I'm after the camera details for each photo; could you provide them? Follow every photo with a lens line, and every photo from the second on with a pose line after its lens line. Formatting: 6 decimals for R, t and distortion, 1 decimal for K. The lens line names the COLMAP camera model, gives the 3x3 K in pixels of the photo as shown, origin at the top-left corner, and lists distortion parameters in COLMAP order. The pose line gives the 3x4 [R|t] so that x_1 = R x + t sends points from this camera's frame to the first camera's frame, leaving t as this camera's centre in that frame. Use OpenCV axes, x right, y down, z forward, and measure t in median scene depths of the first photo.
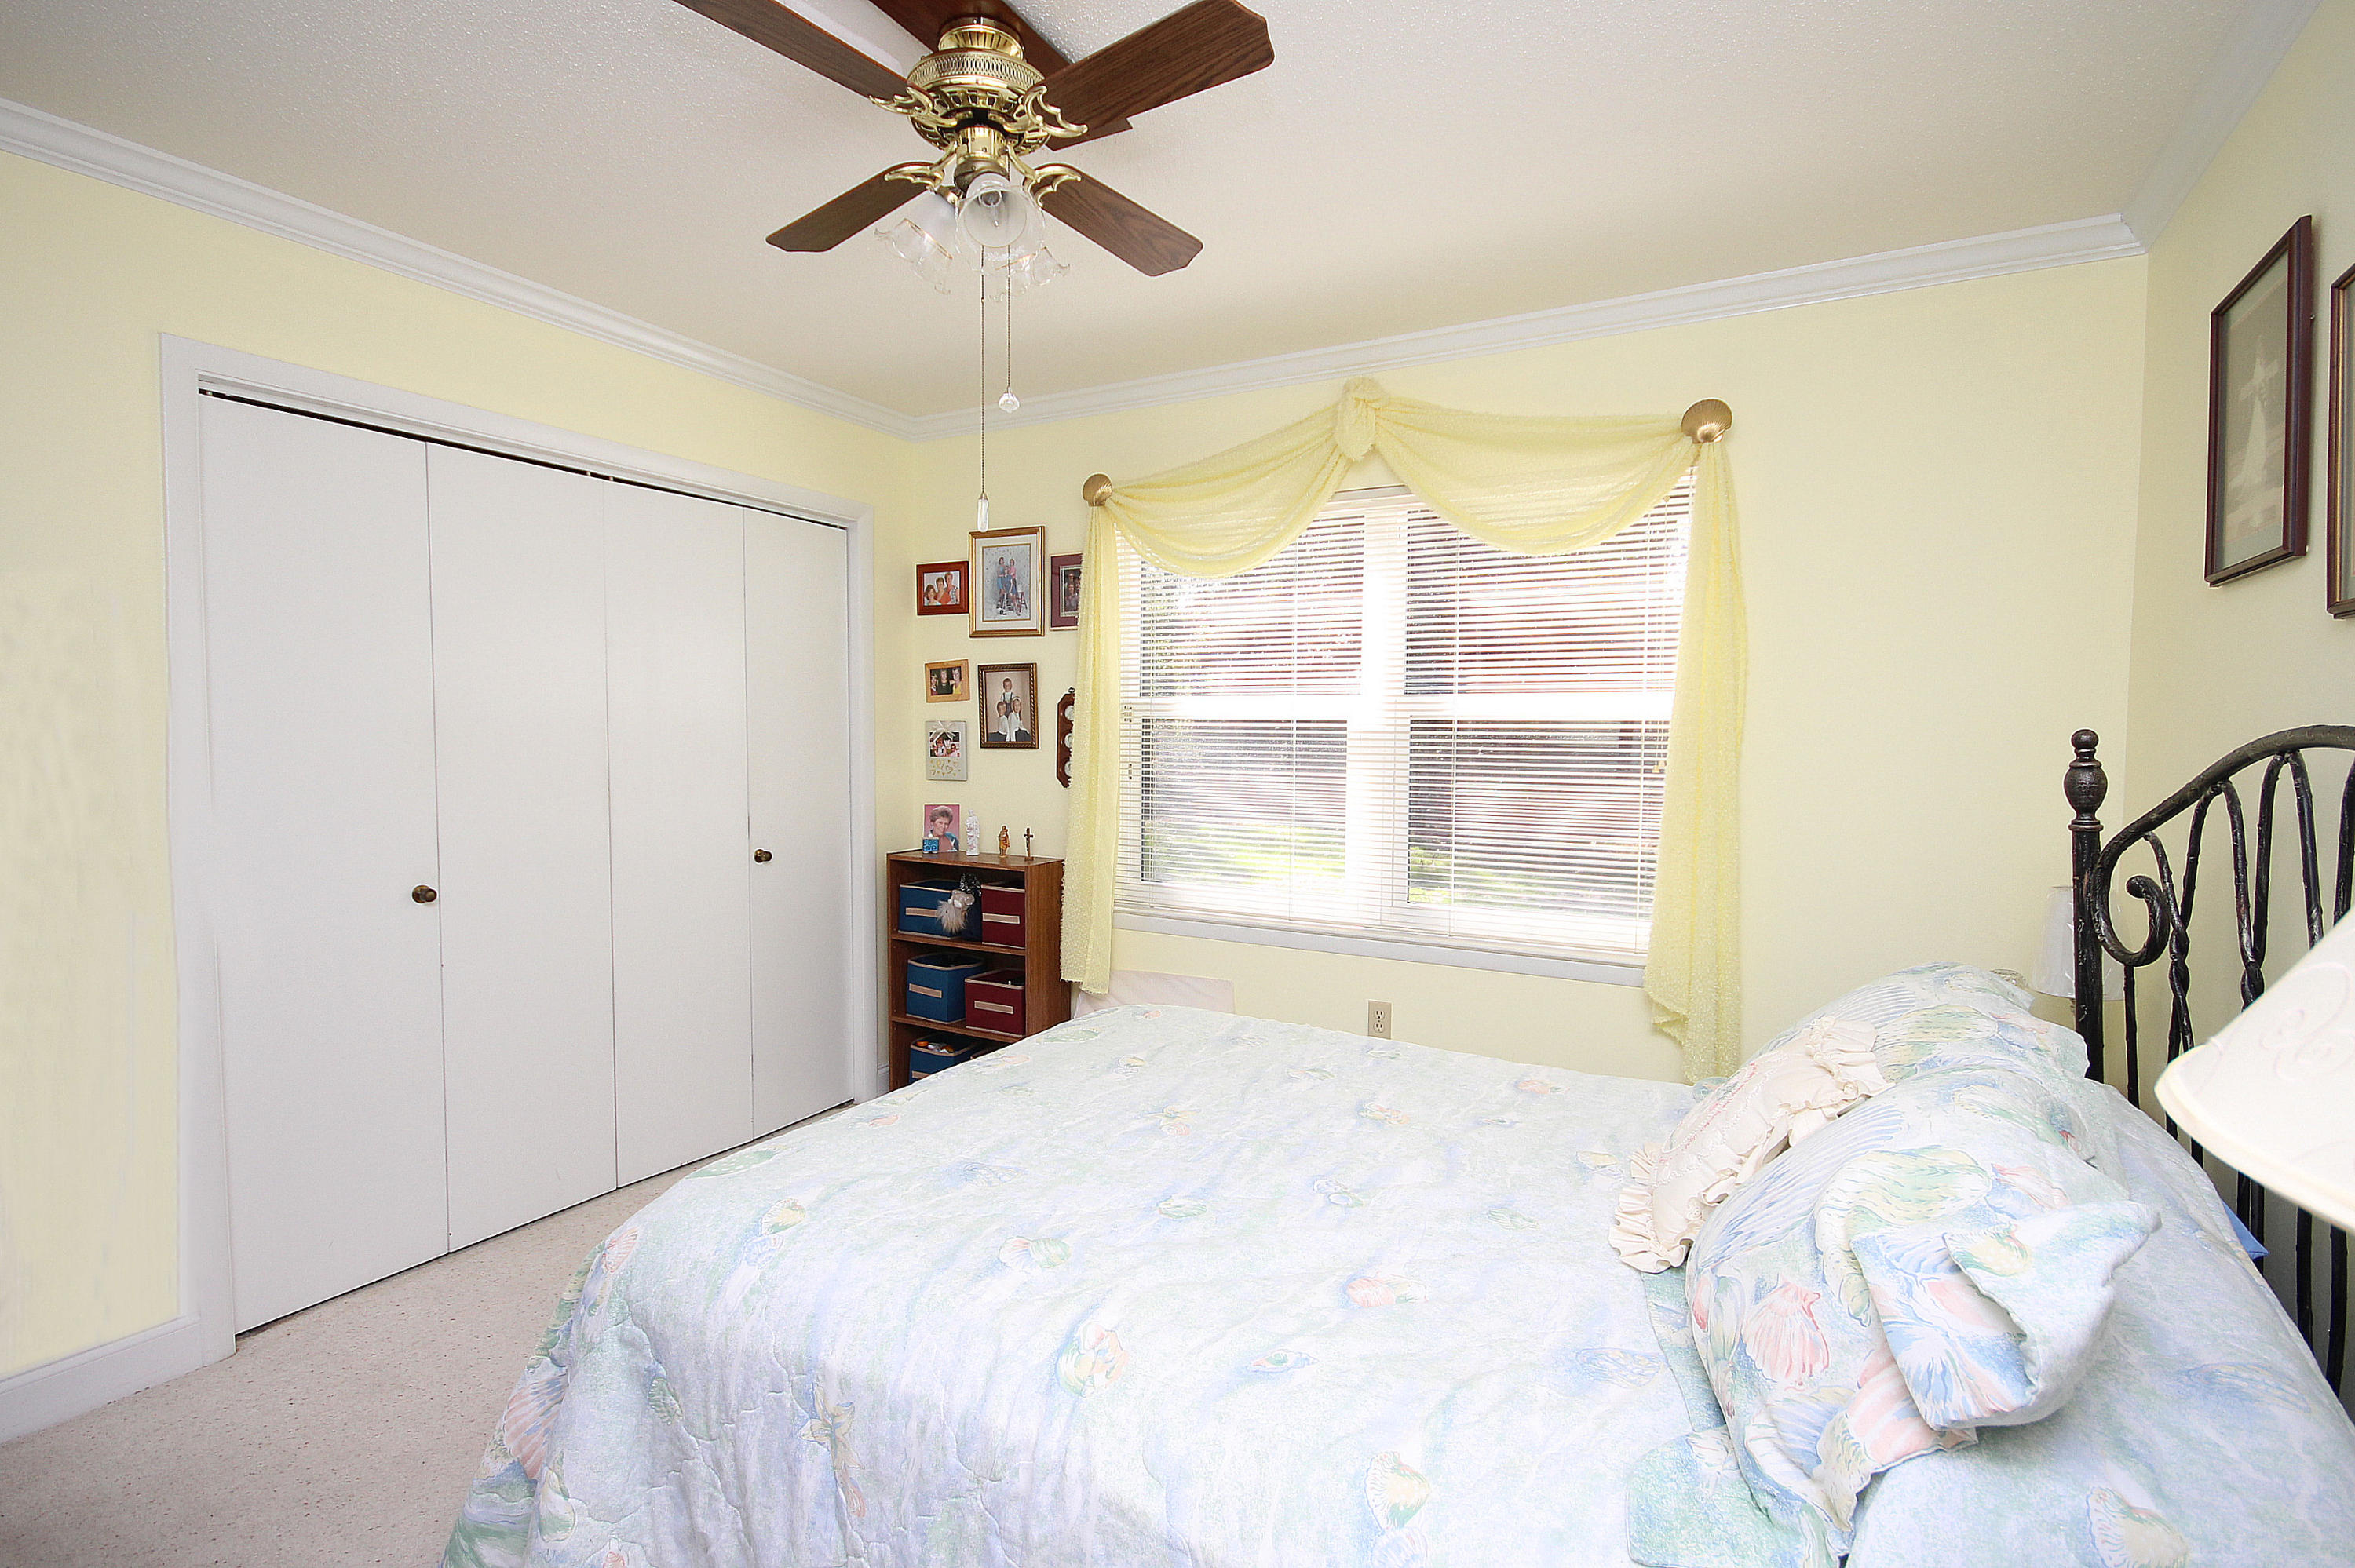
lens RADIAL K [[1080.6, 0, 1148.3], [0, 1080.6, 788.7], [0, 0, 1]] dist [-0.000617, -0.000566]
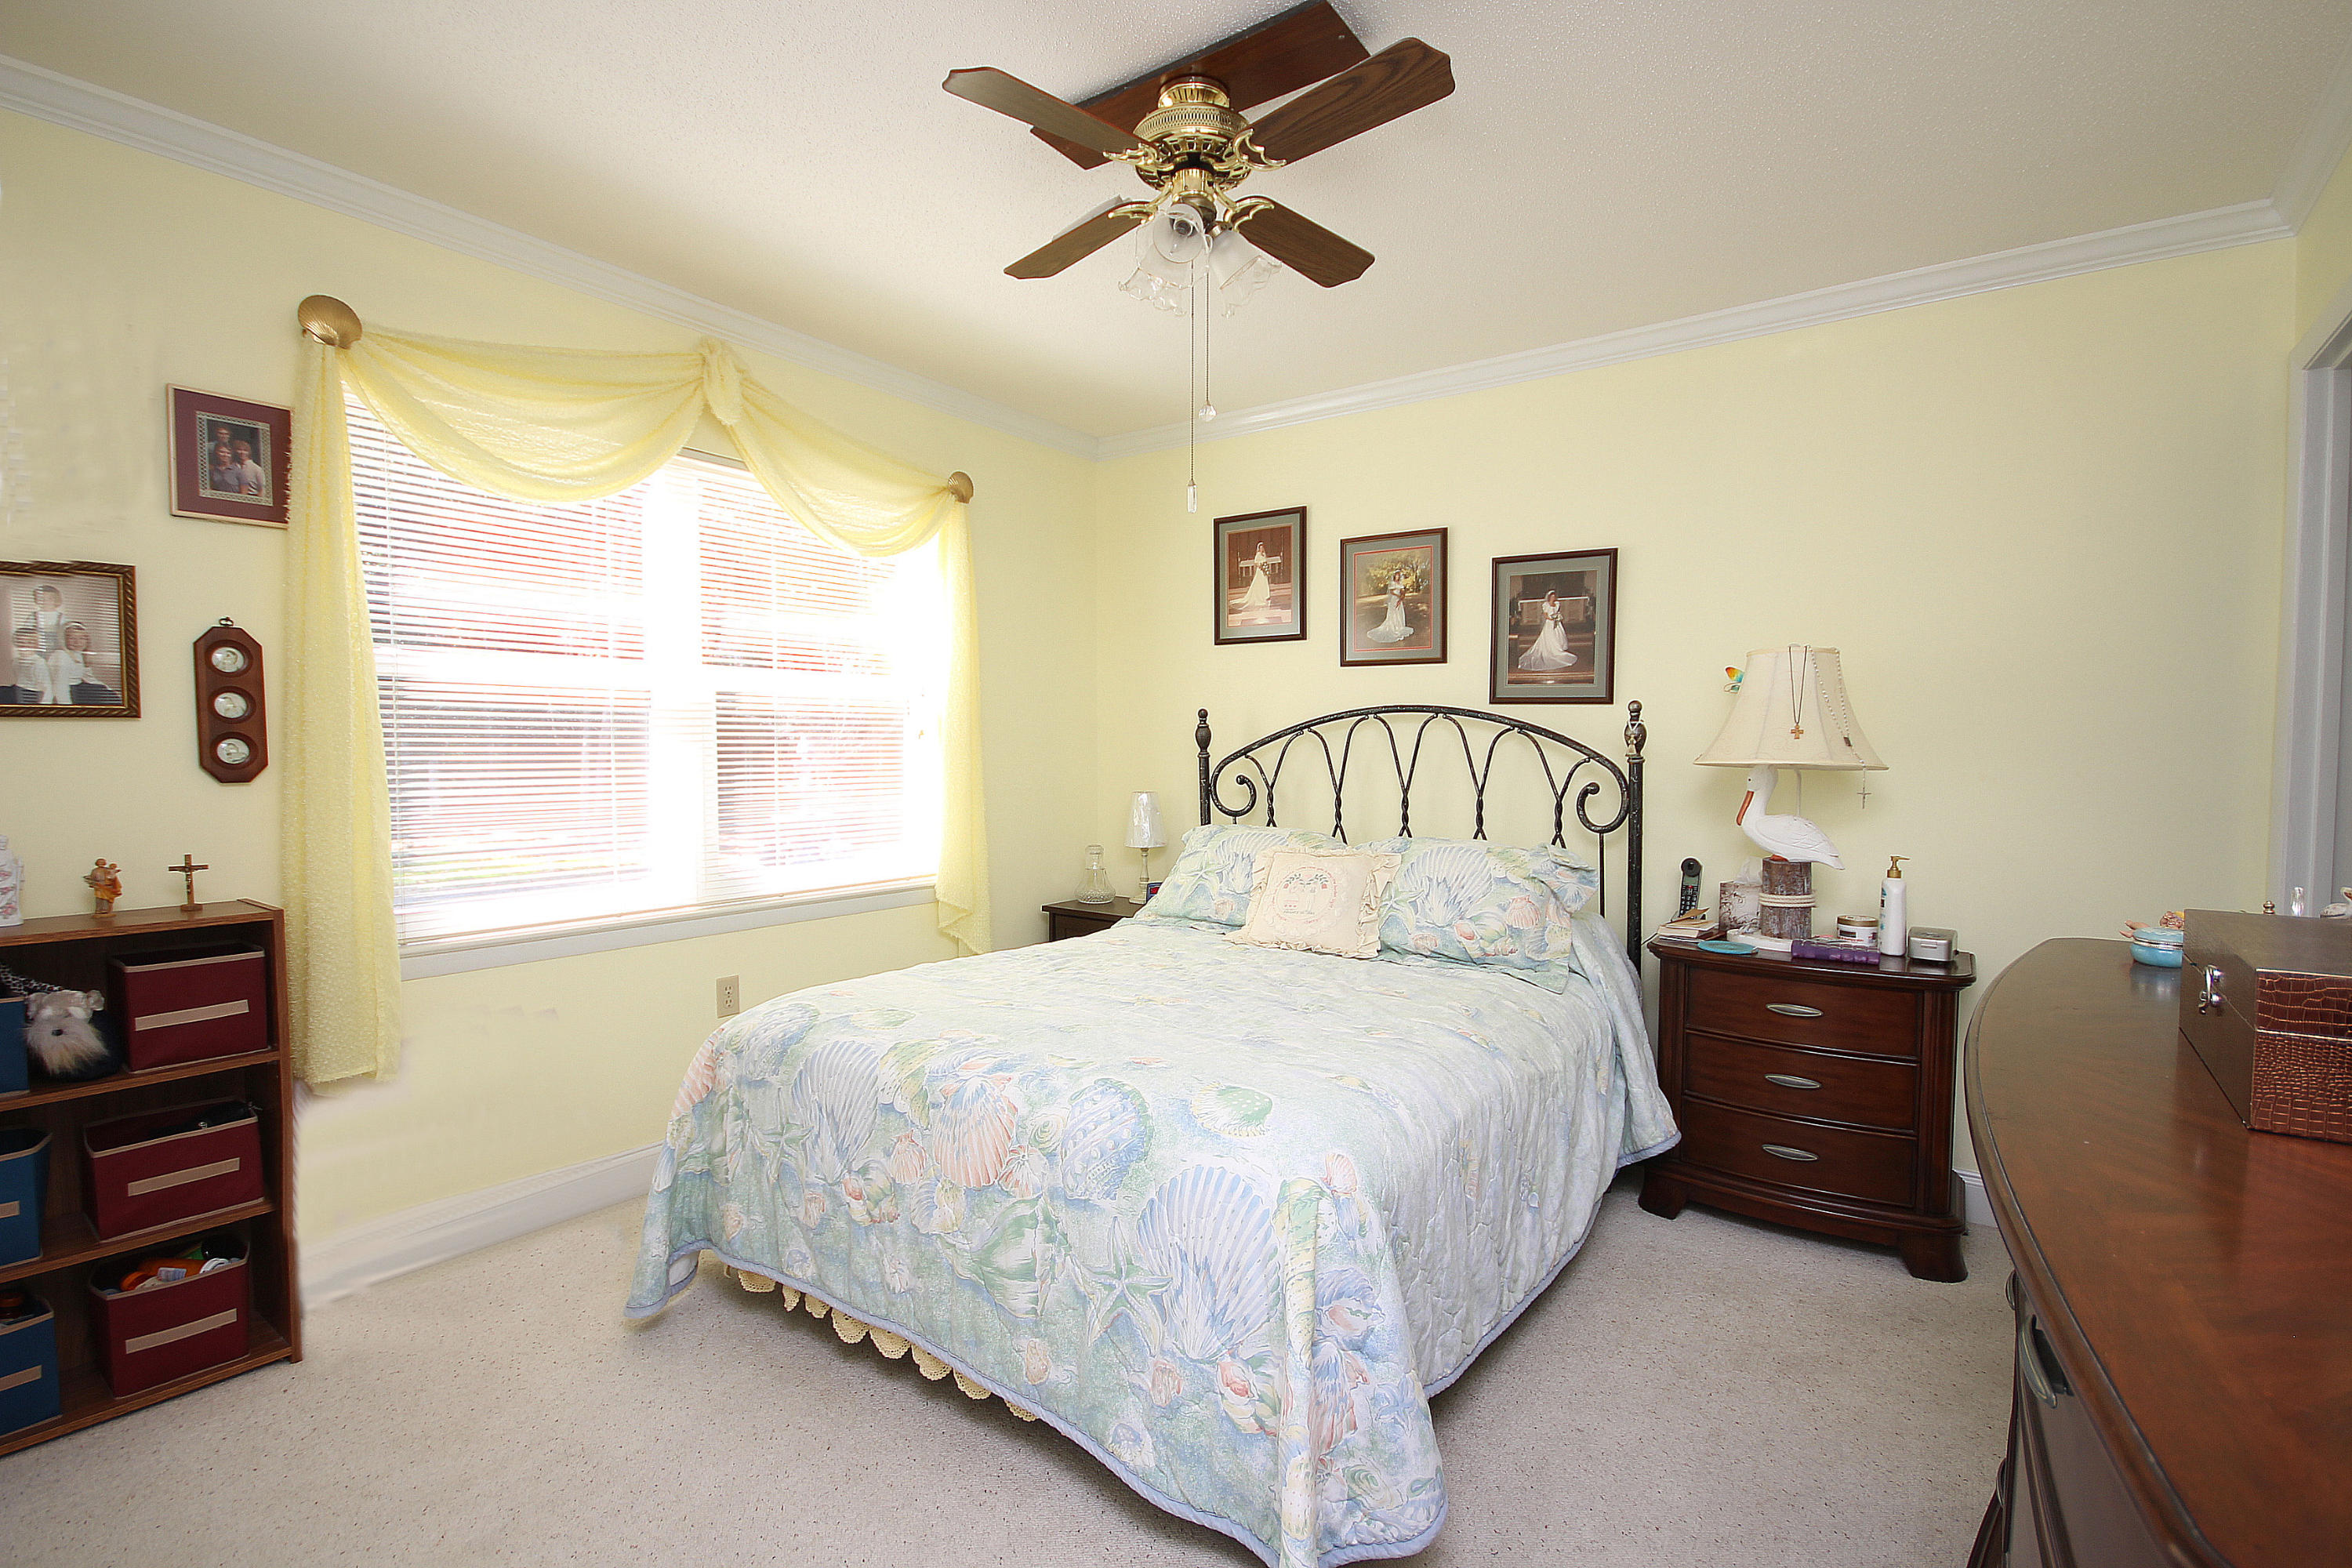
lens RADIAL K [[1079.4, 0, 1146.9], [0, 1079.4, 788.7], [0, 0, 1]] dist [-0.000617, -0.000566]
pose [[0.139930, -0.048237, 0.988986, -0.612691], [0.051351, 0.997822, 0.041402, 0.003694], [-0.988829, 0.044992, 0.142102, 0.413984]]
